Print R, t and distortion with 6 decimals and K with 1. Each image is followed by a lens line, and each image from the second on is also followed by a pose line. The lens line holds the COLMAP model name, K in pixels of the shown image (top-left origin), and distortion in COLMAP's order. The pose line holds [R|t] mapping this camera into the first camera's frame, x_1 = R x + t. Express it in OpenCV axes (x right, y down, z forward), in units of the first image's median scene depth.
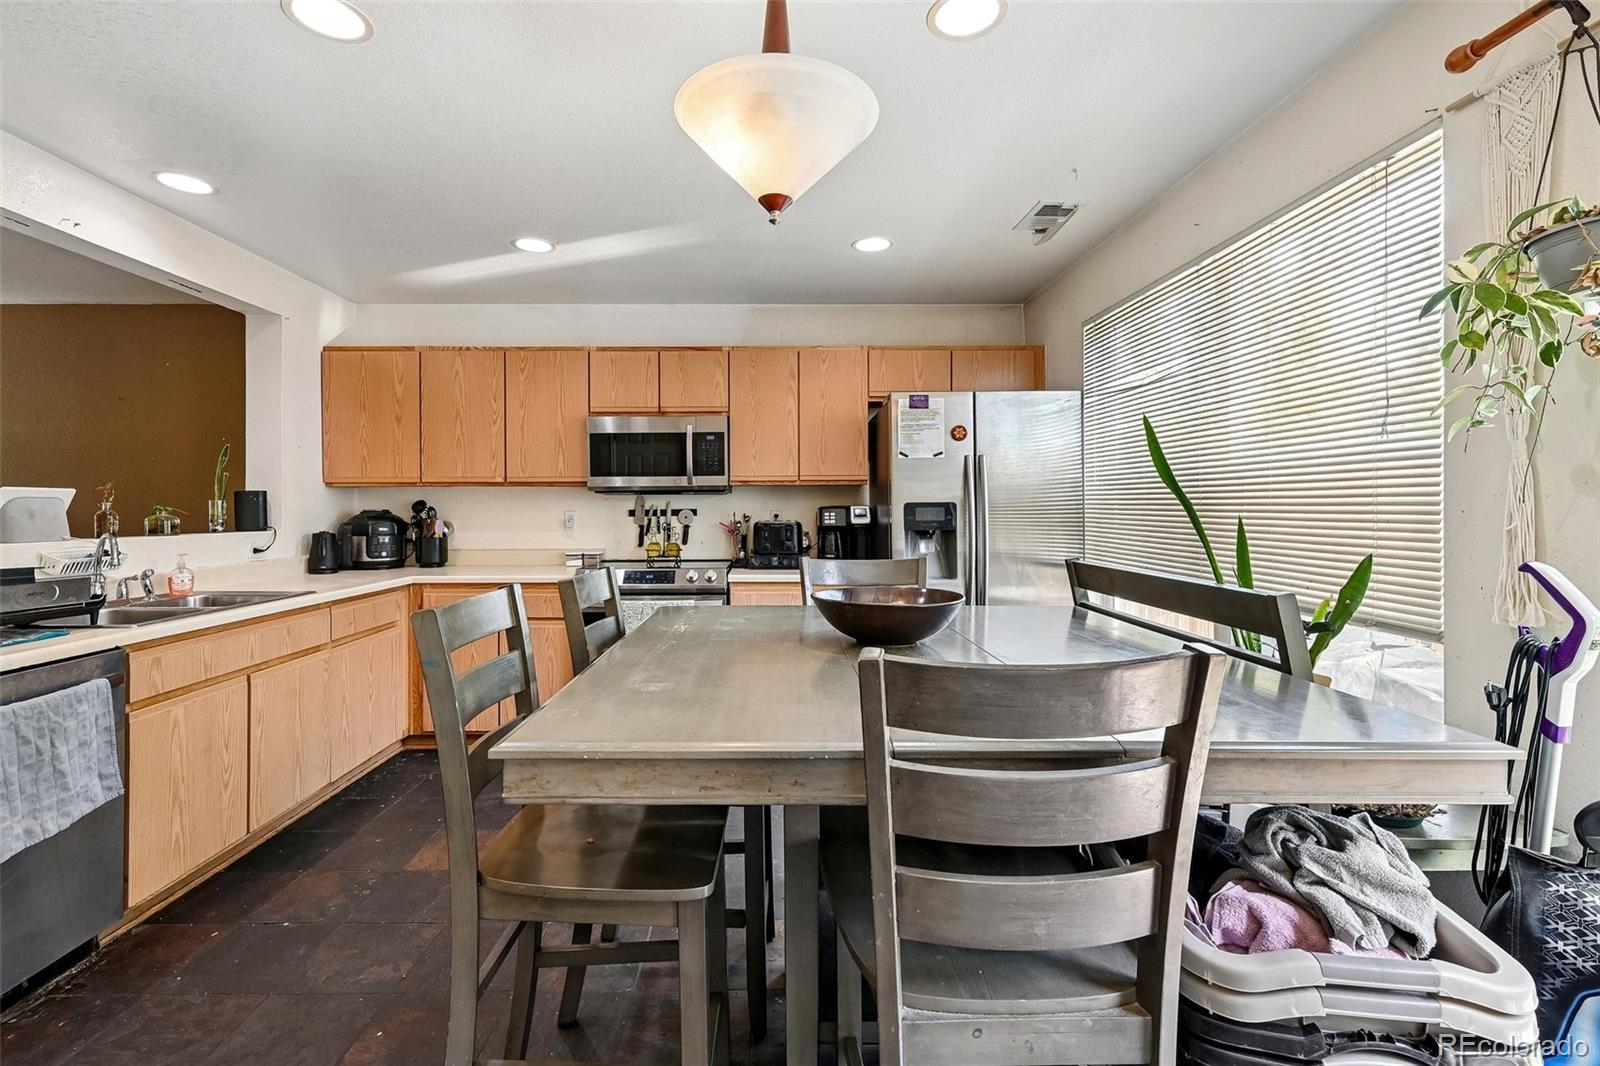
lens RADIAL K [[709.2, 0, 778.1], [0, 709.2, 507.5], [0, 0, 1]] dist [-0.000757, -0.000109]
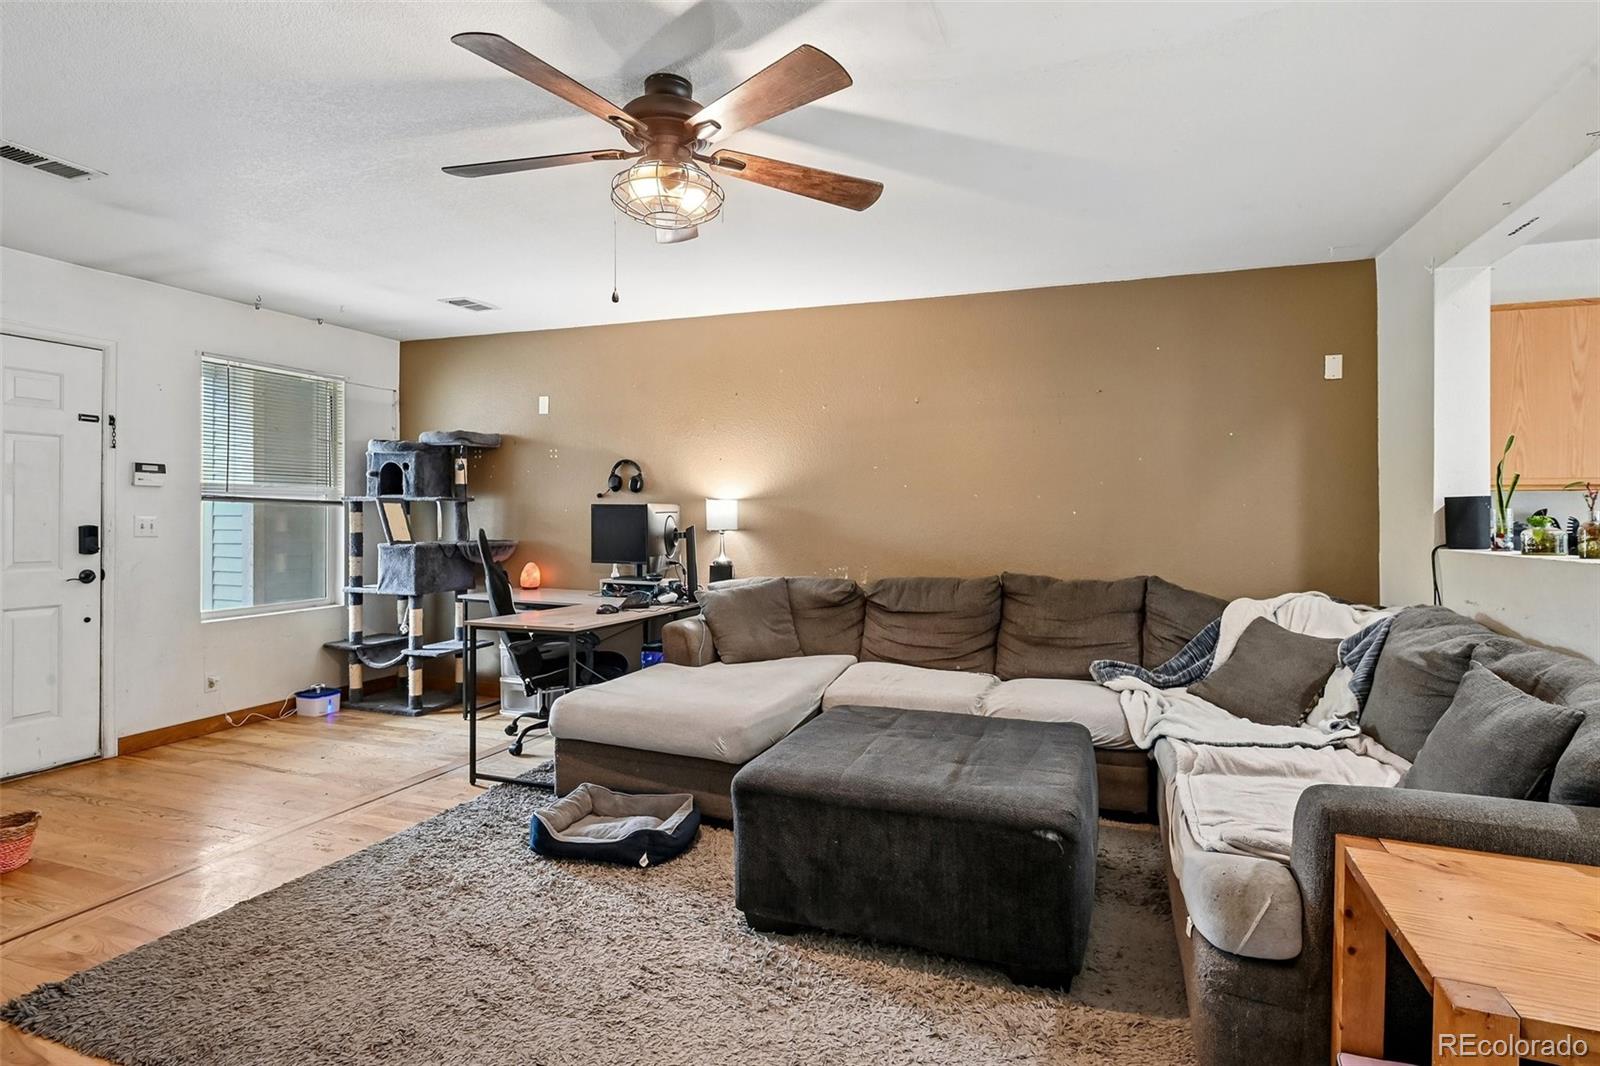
lens RADIAL K [[818.6, 0, 817.3], [0, 818.6, 518.1], [0, 0, 1]] dist [-0.003986, -0.000587]
pose [[0.938326, 0.008175, -0.345656, -0.987625], [-0.008186, 0.999965, 0.001429, 0.003928], [0.345656, 0.001488, 0.938360, -0.059857]]
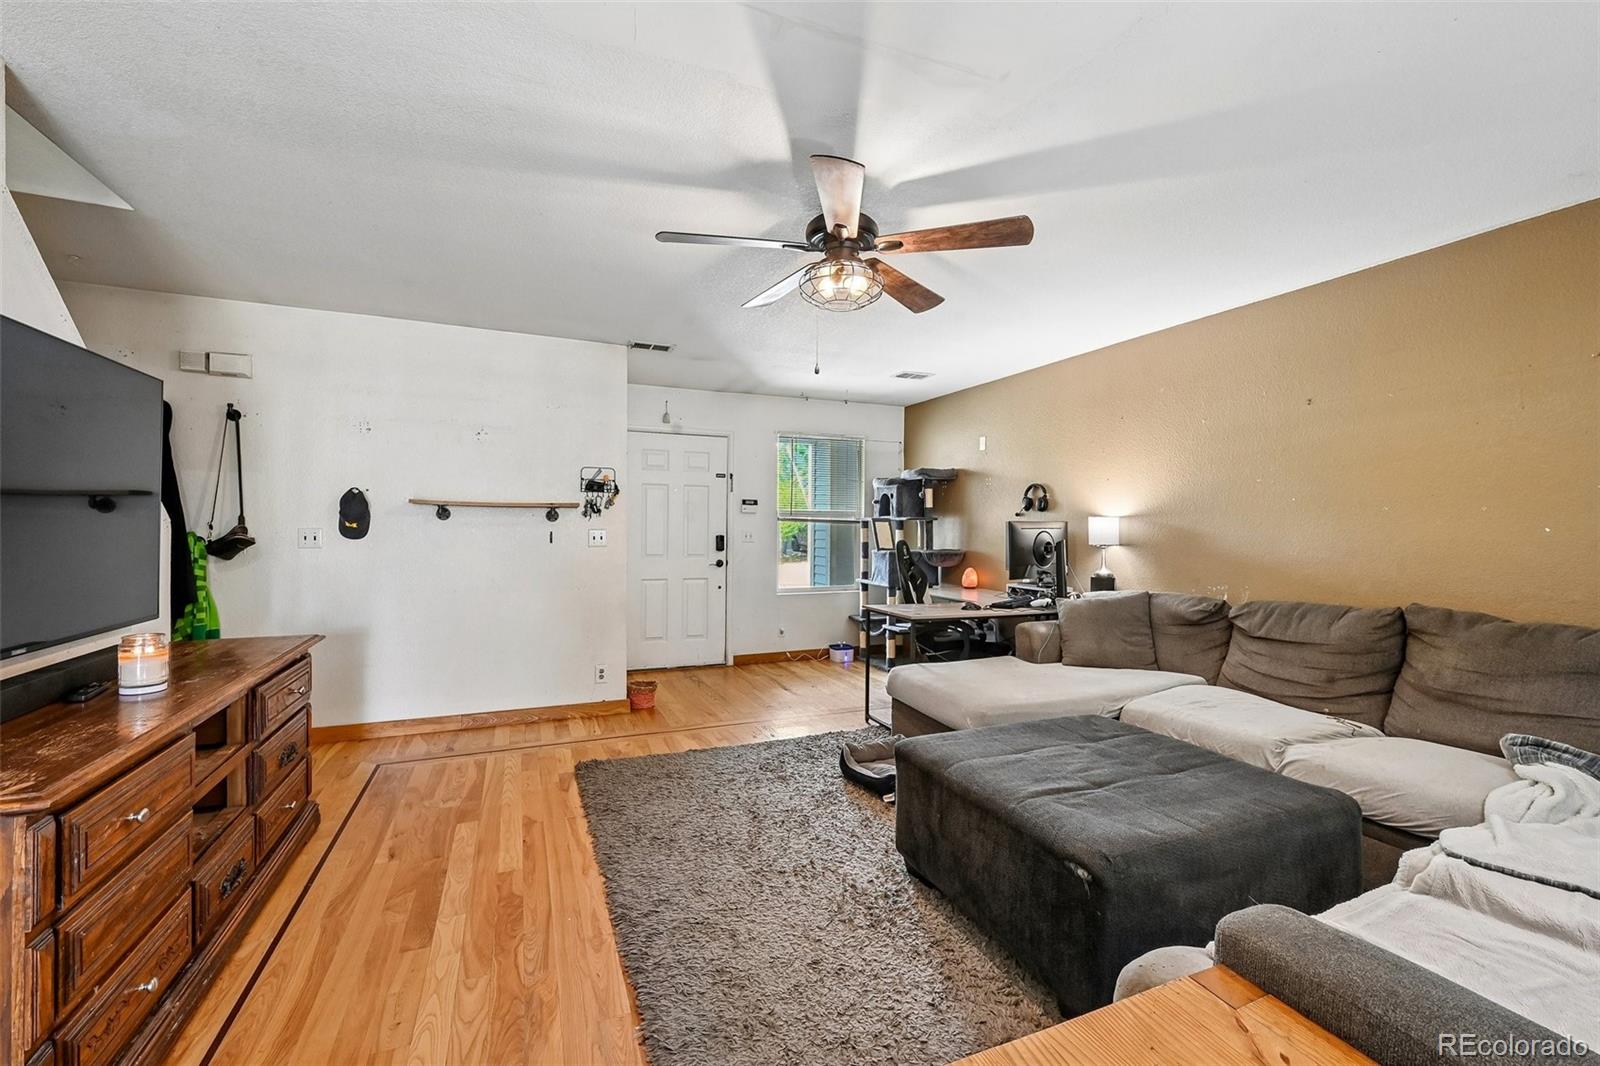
lens RADIAL K [[673.6, 0, 800.0], [0, 673.6, 533.0], [0, 0, 1]] dist [-0.001512, -0.000008]
pose [[0.376702, 0.011954, -0.926257, -0.711819], [-0.012130, 0.999895, 0.007971, 0.002832], [0.926255, 0.008233, 0.376808, 0.180890]]
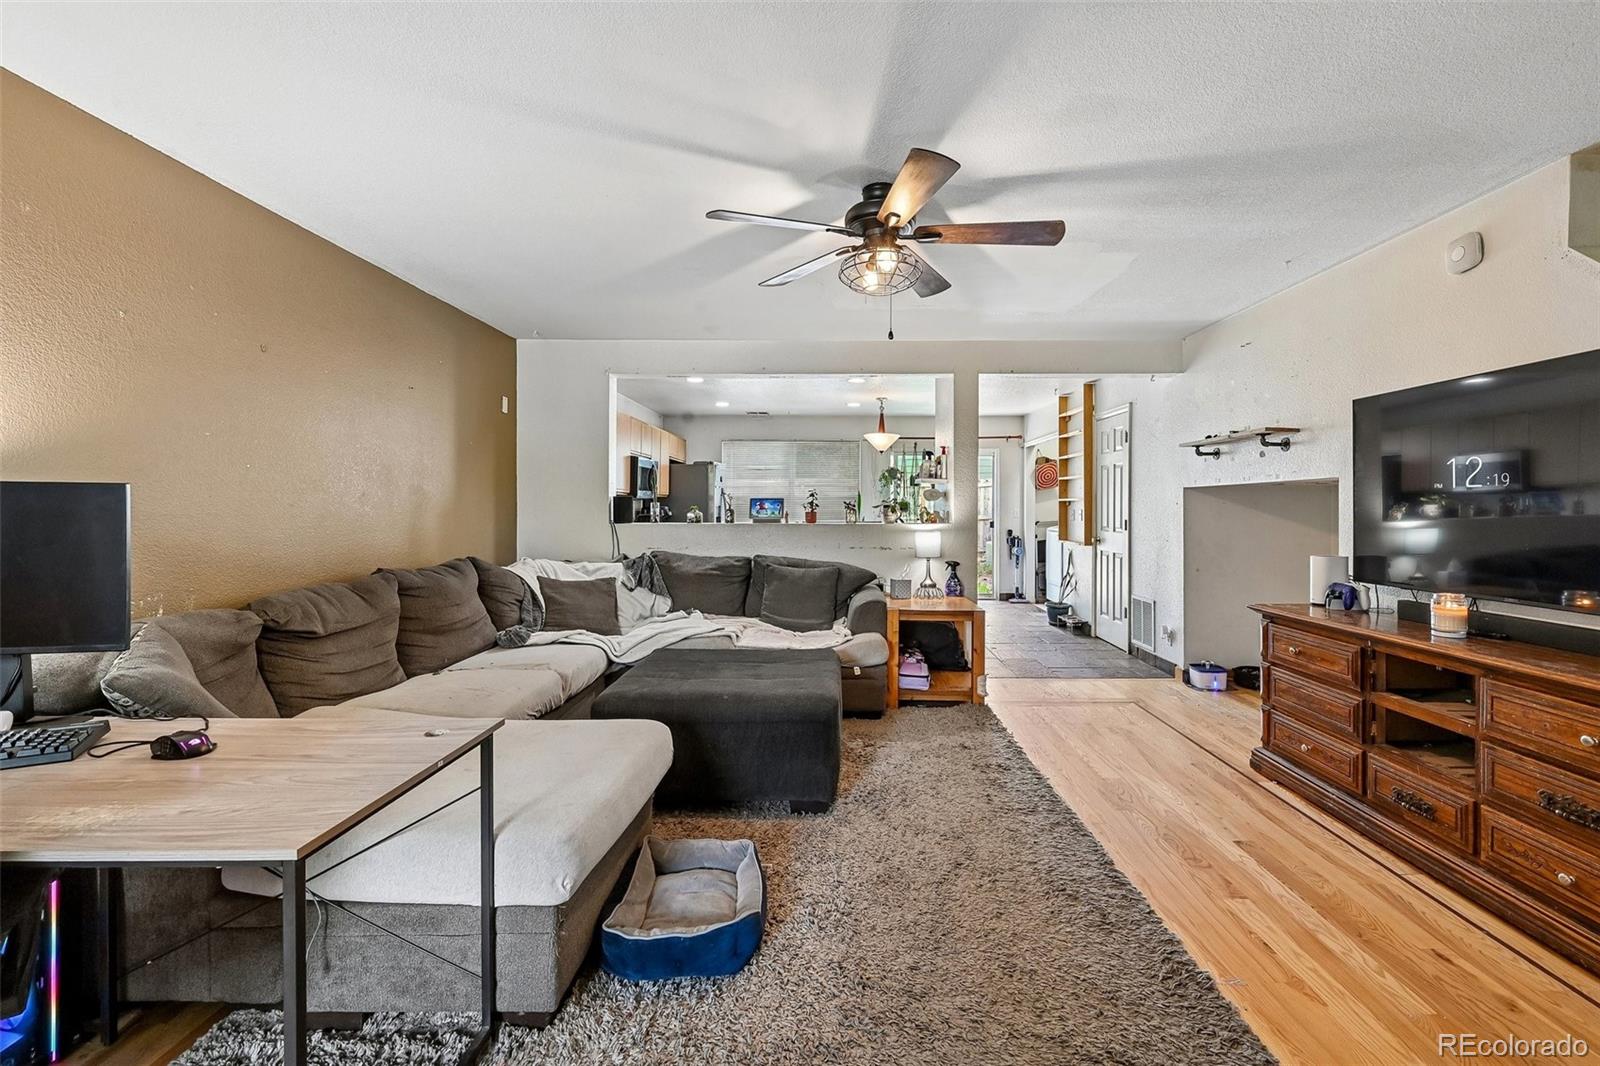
lens RADIAL K [[689.0, 0, 828.2], [0, 689.0, 509.9], [0, 0, 1]] dist [-0.001029, -0.000044]
pose [[0.010514, -0.002460, 0.999942, -1.975217], [0.000597, 0.999997, 0.002453, 0.001881], [-0.999945, 0.000571, 0.010515, 0.504180]]
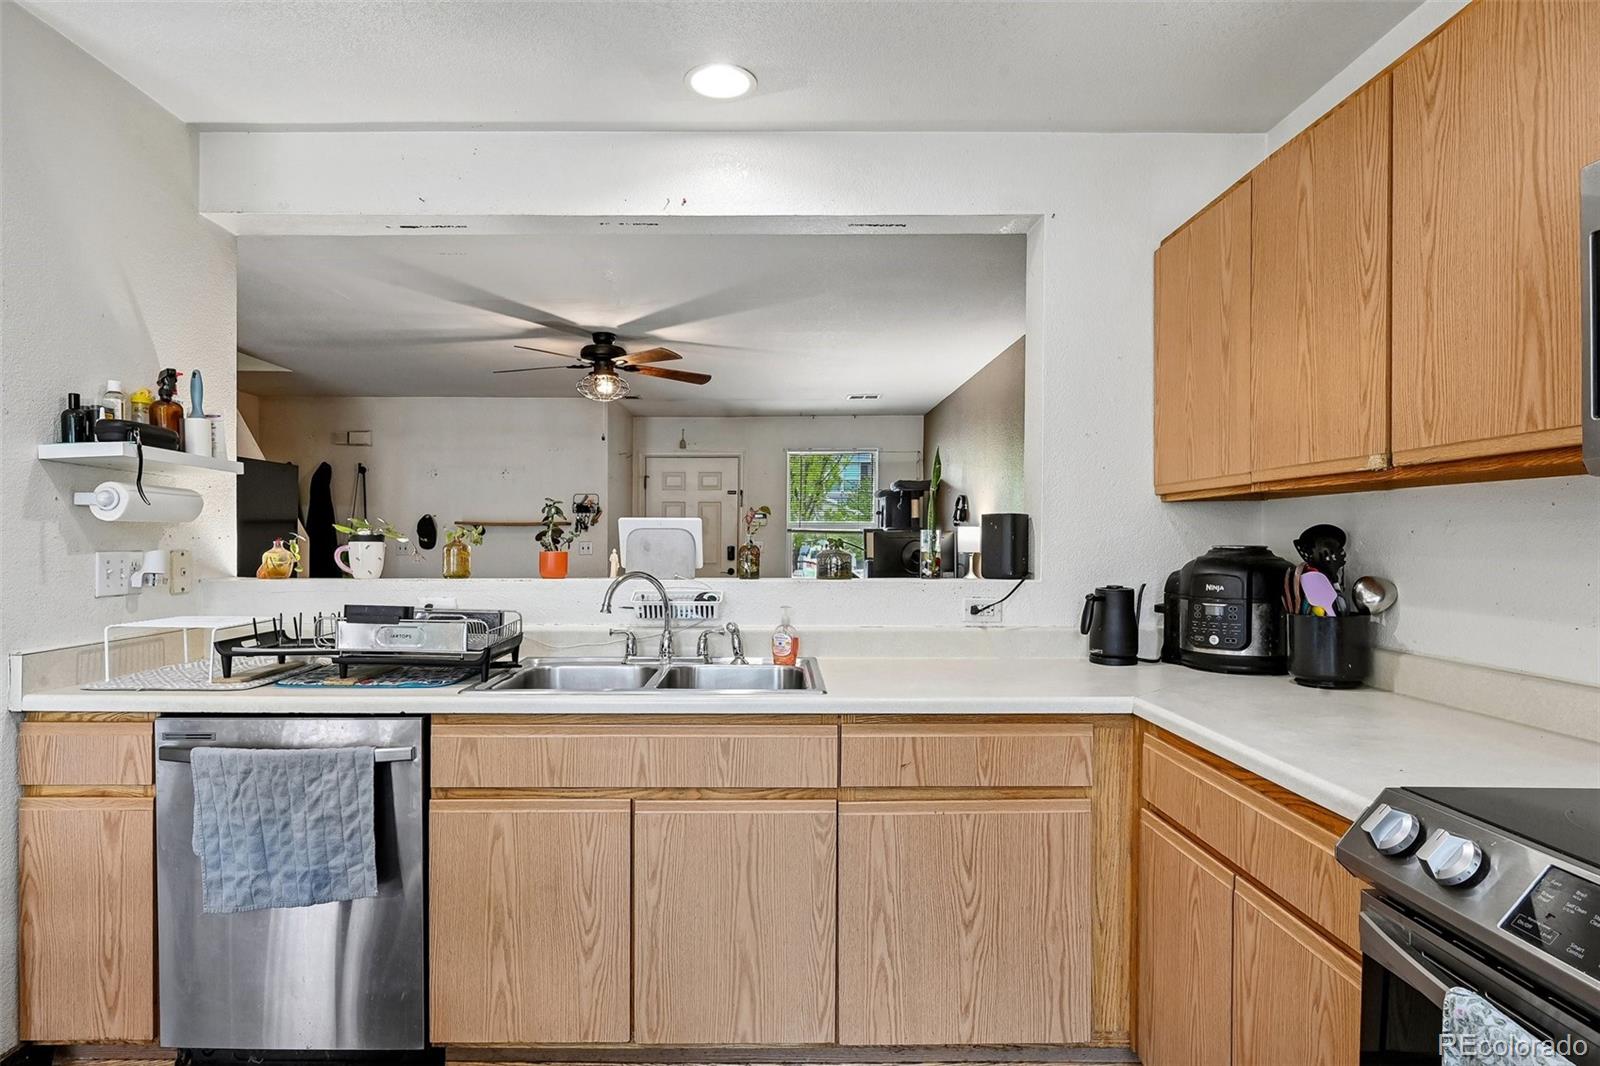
lens RADIAL K [[874.8, 0, 770.6], [0, 874.8, 547.7], [0, 0, 1]] dist [-0.002075, 0.000212]
pose [[-0.011987, 0.013330, -0.999839, 0.028549], [-0.002787, 0.999907, 0.013365, -0.003076], [0.999924, 0.002947, -0.011949, 0.722499]]
